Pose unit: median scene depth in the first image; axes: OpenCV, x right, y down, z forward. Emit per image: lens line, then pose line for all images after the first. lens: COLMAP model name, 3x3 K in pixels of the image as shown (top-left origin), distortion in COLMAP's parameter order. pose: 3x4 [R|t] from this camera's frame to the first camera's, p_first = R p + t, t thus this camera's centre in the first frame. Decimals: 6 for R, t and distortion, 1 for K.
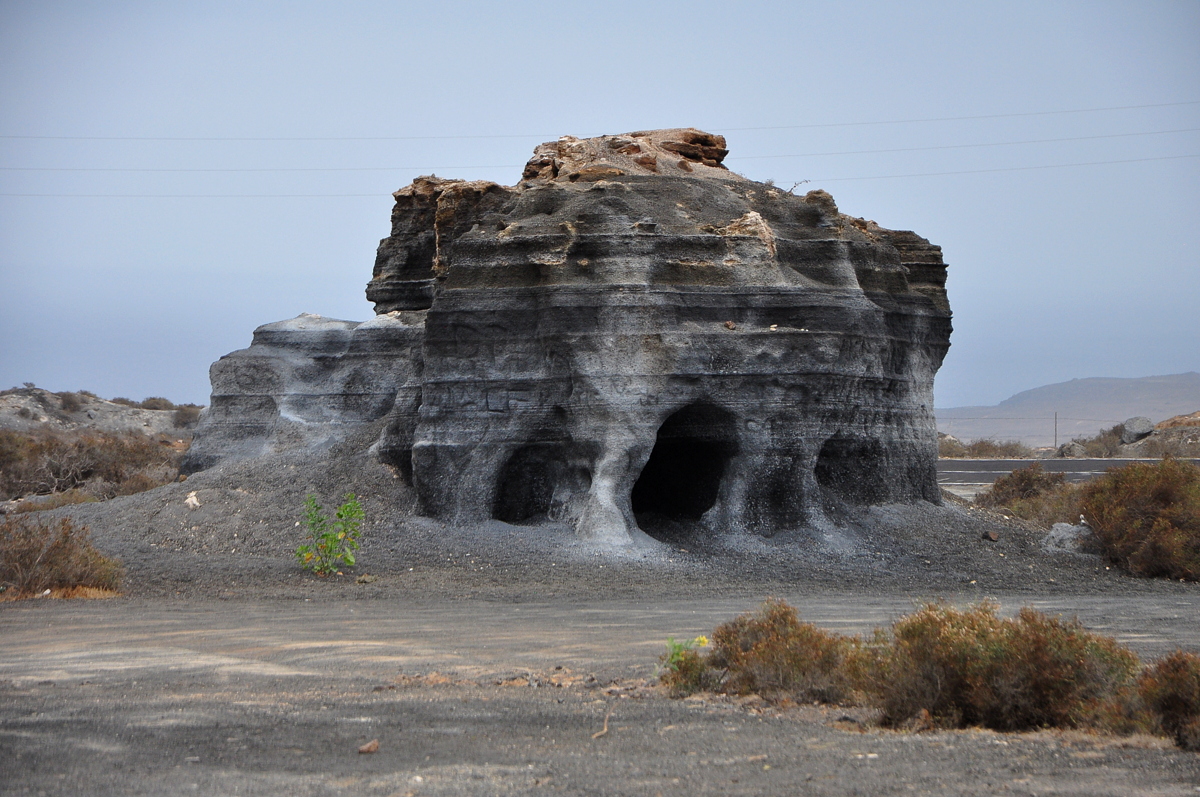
lens RADIAL K [[5481.8, 0, 608.8], [0, 5481.8, 408.0], [0, 0, 1]] dist [1.383637, 0.000000]
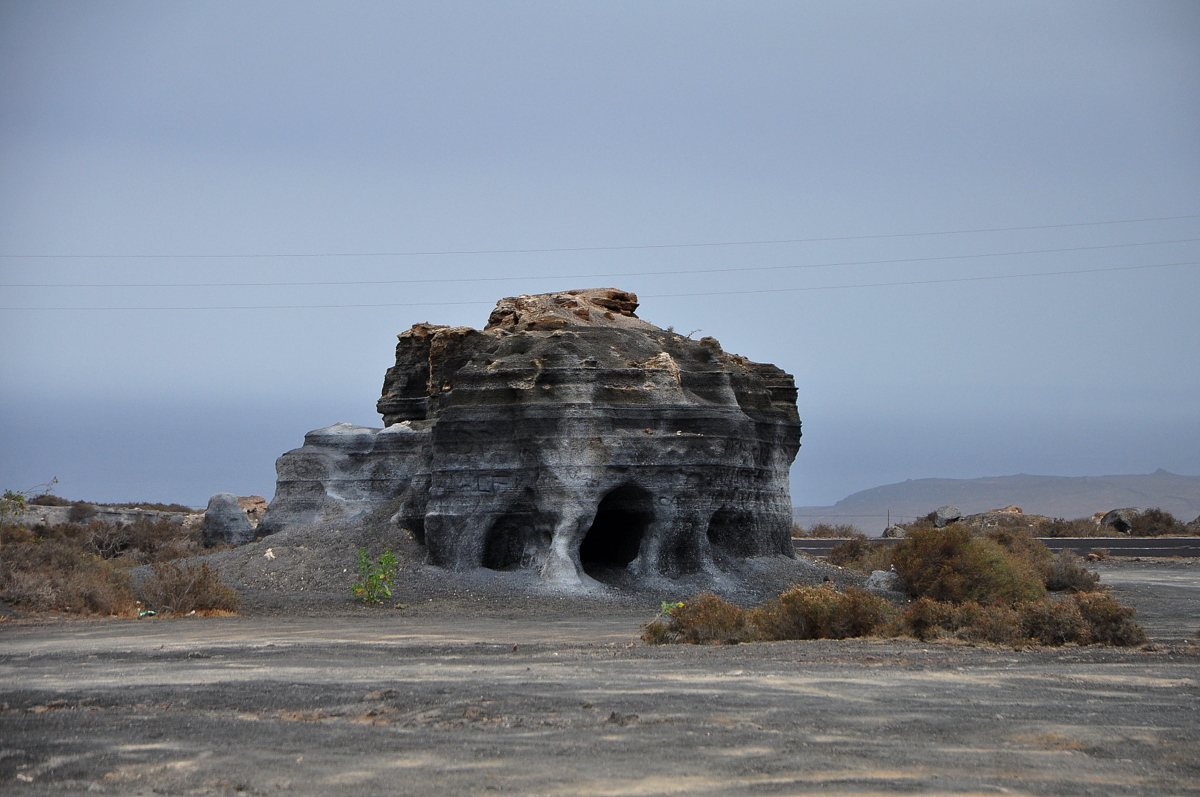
lens RADIAL K [[5481.8, 0, 594.6], [0, 5481.8, 397.2], [0, 0, 1]] dist [1.383637, 0.000000]
pose [[0.999638, 0.001088, 0.026874, -0.030138], [-0.000544, 0.999795, -0.020255, 0.005000], [-0.026890, 0.020233, 0.999434, -0.426777]]
